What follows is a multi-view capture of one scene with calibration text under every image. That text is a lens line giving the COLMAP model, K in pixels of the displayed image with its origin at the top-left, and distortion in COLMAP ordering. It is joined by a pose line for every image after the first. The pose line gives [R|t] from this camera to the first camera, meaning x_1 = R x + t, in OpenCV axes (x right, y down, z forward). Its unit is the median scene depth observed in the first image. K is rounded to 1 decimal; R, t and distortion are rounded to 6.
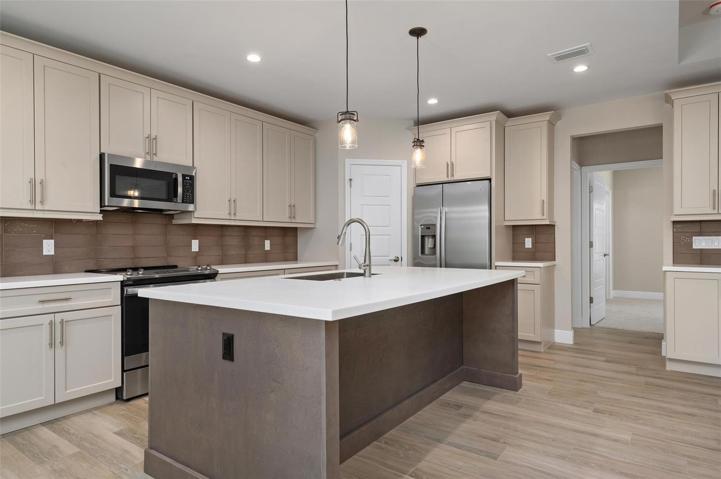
lens RADIAL K [[428.4, 0, 361.4], [0, 428.4, 242.1], [0, 0, 1]] dist [0.017913, 0.000384]
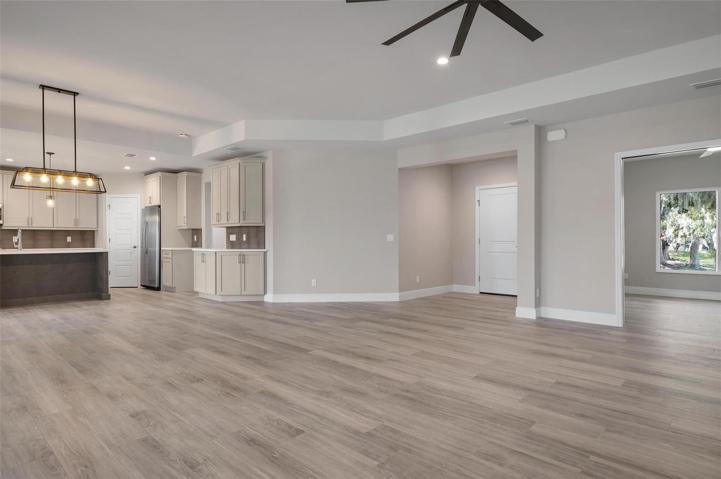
lens RADIAL K [[404.0, 0, 362.9], [0, 404.0, 241.3], [0, 0, 1]] dist [0.010188, -0.001846]
pose [[0.992379, 0.001198, -0.123218, 1.668633], [-0.000911, 0.999997, 0.002387, 0.013213], [0.123221, -0.002257, 0.992377, -0.838576]]
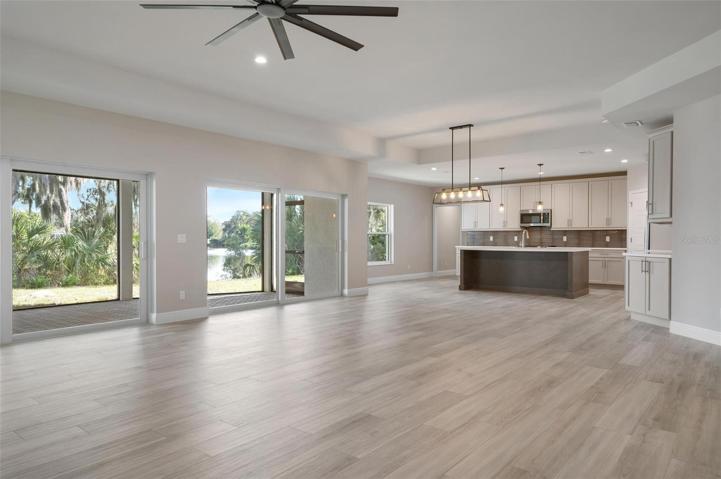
lens RADIAL K [[471.1, 0, 361.4], [0, 471.1, 240.3], [0, 0, 1]] dist [0.022597, 0.001053]
pose [[-0.060446, 0.008451, -0.998136, 2.525508], [-0.002769, 0.999959, 0.008634, -0.002372], [0.998168, 0.003286, -0.060420, -0.000921]]
